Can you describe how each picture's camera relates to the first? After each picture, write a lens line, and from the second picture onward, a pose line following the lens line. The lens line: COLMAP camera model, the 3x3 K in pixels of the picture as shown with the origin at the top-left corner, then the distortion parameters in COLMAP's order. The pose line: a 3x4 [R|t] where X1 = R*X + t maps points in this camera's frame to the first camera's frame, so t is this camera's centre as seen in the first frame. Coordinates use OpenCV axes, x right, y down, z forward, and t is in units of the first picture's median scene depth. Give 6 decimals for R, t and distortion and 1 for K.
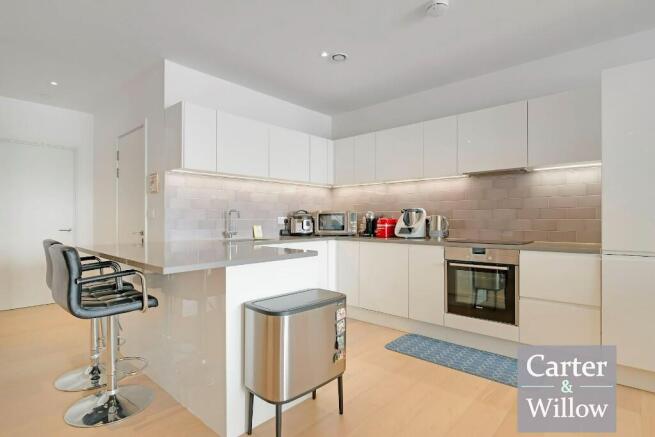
lens RADIAL K [[336.1, 0, 327.5], [0, 336.1, 218.5], [0, 0, 1]] dist [0.000266, -0.000006]
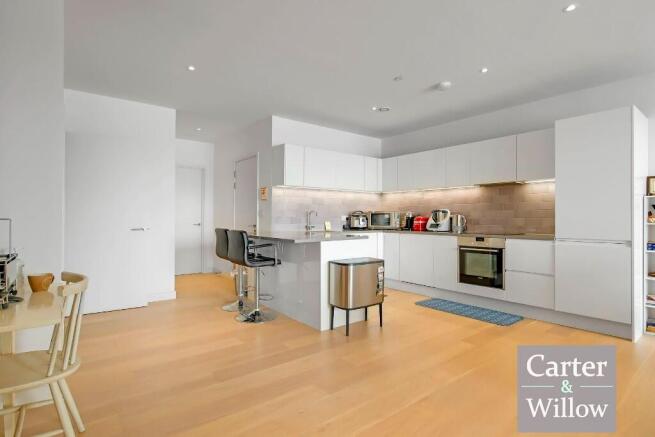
lens RADIAL K [[336.1, 0, 327.5], [0, 336.1, 218.5], [0, 0, 1]] dist [0.000266, -0.000006]
pose [[0.986225, 0.003514, -0.165372, 0.030838], [-0.002574, 0.999979, 0.005903, -0.000913], [0.165389, -0.005396, 0.986214, -0.464980]]
